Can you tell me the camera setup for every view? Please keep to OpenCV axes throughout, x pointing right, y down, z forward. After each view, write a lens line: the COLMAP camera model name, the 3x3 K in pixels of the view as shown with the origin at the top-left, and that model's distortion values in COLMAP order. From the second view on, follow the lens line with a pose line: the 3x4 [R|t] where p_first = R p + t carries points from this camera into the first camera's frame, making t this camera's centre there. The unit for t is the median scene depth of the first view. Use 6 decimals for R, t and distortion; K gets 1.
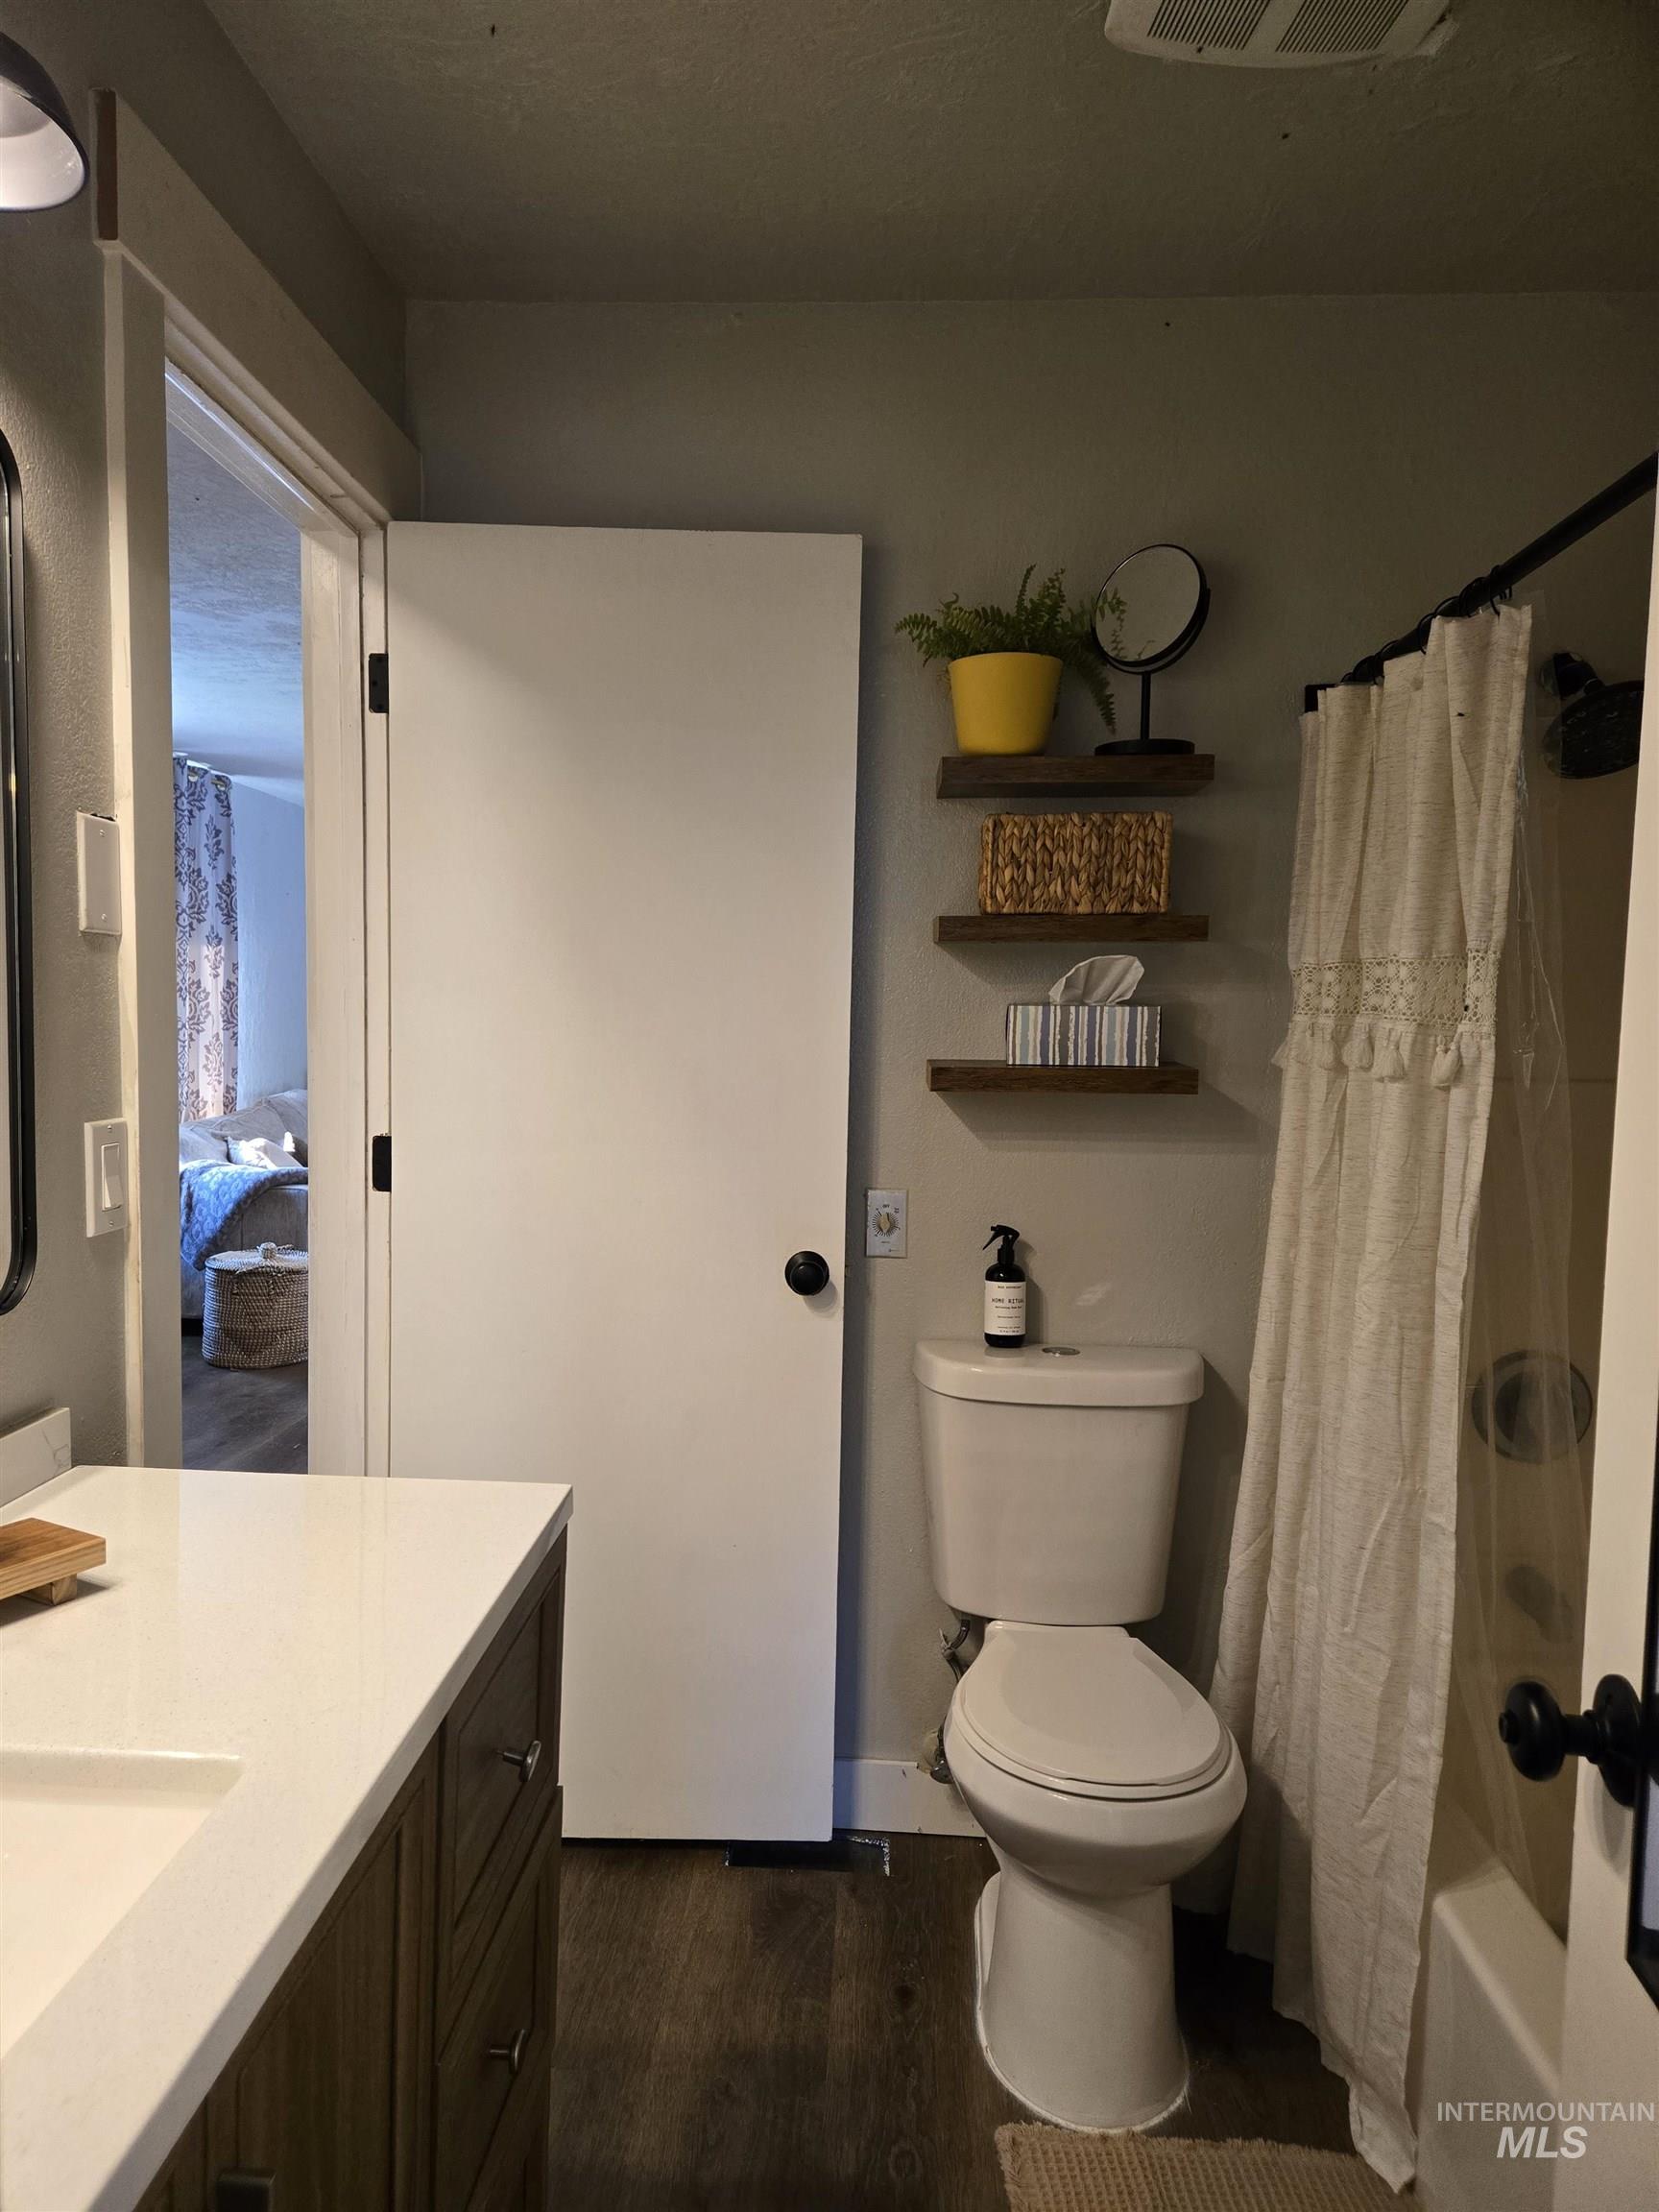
lens RADIAL K [[1472.8, 0, 793.9], [0, 1472.8, 1127.3], [0, 0, 1]] dist [0.079920, -0.070420]
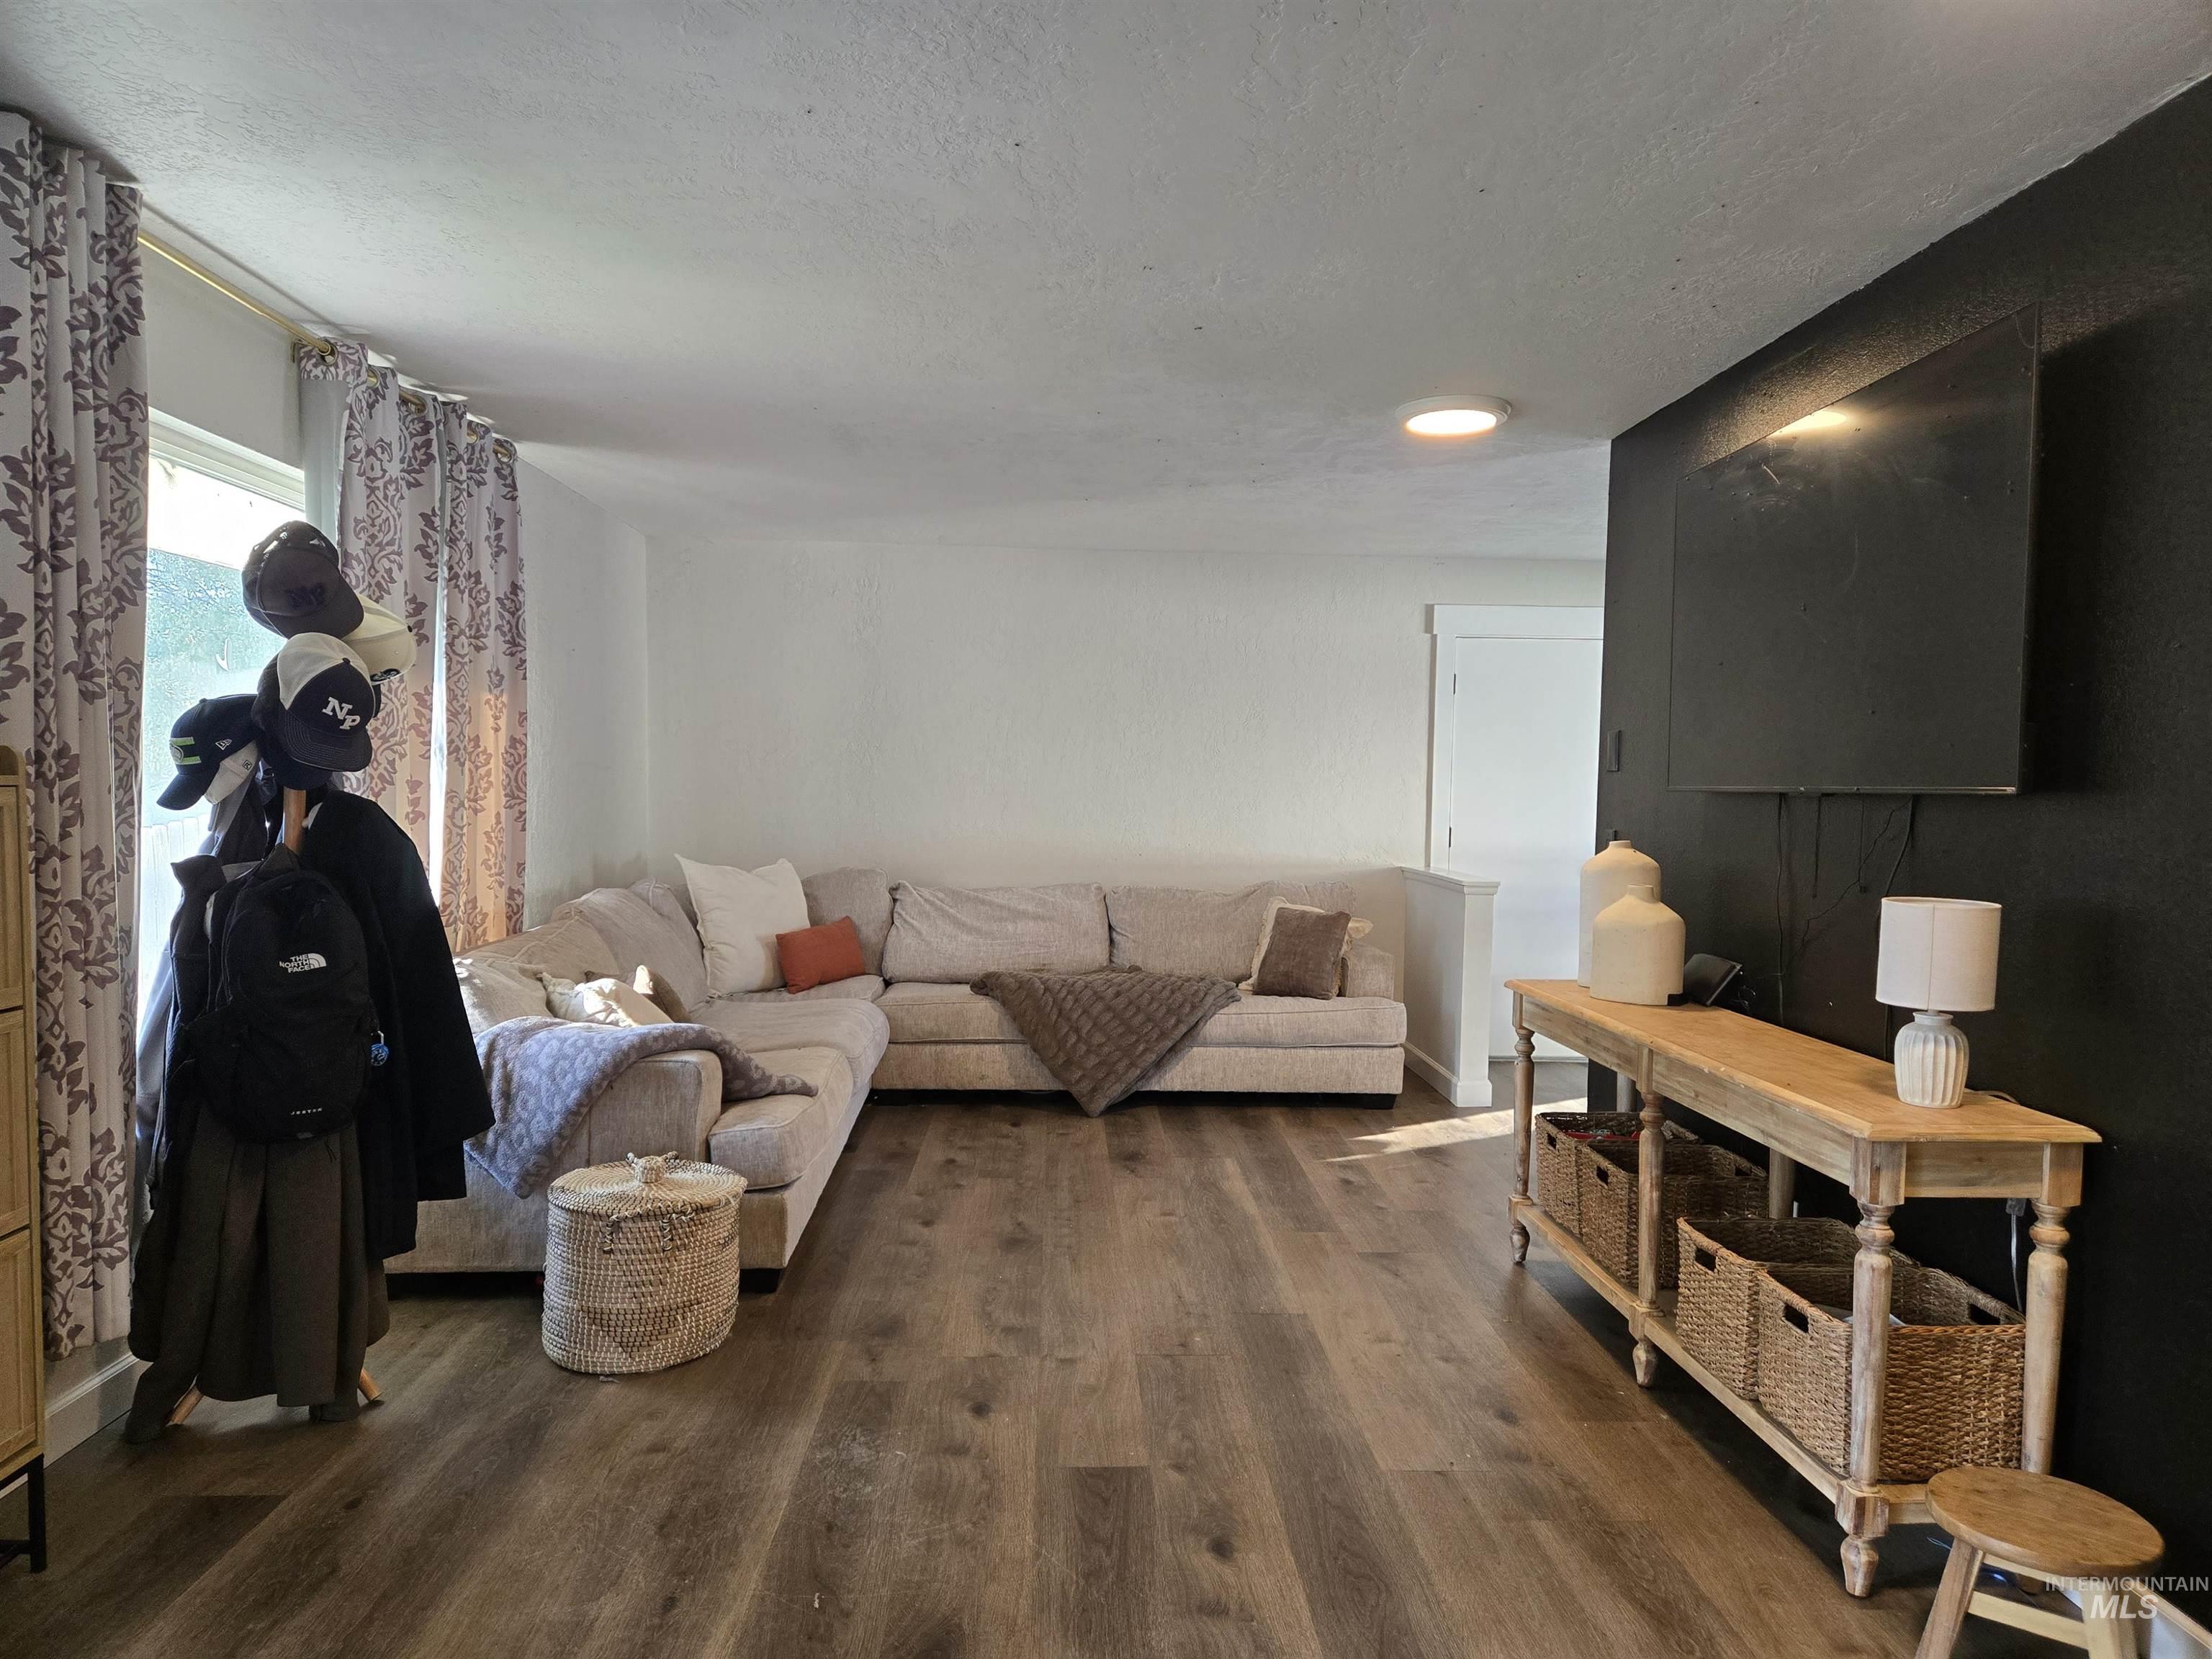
lens RADIAL K [[1472.8, 0, 1127.5], [0, 1472.8, 855.4], [0, 0, 1]] dist [0.079920, -0.070420]
pose [[0.993399, -0.011763, 0.114105, -0.201352], [0.014322, 0.999663, -0.021637, -0.027940], [-0.113812, 0.023128, 0.993233, 0.321553]]
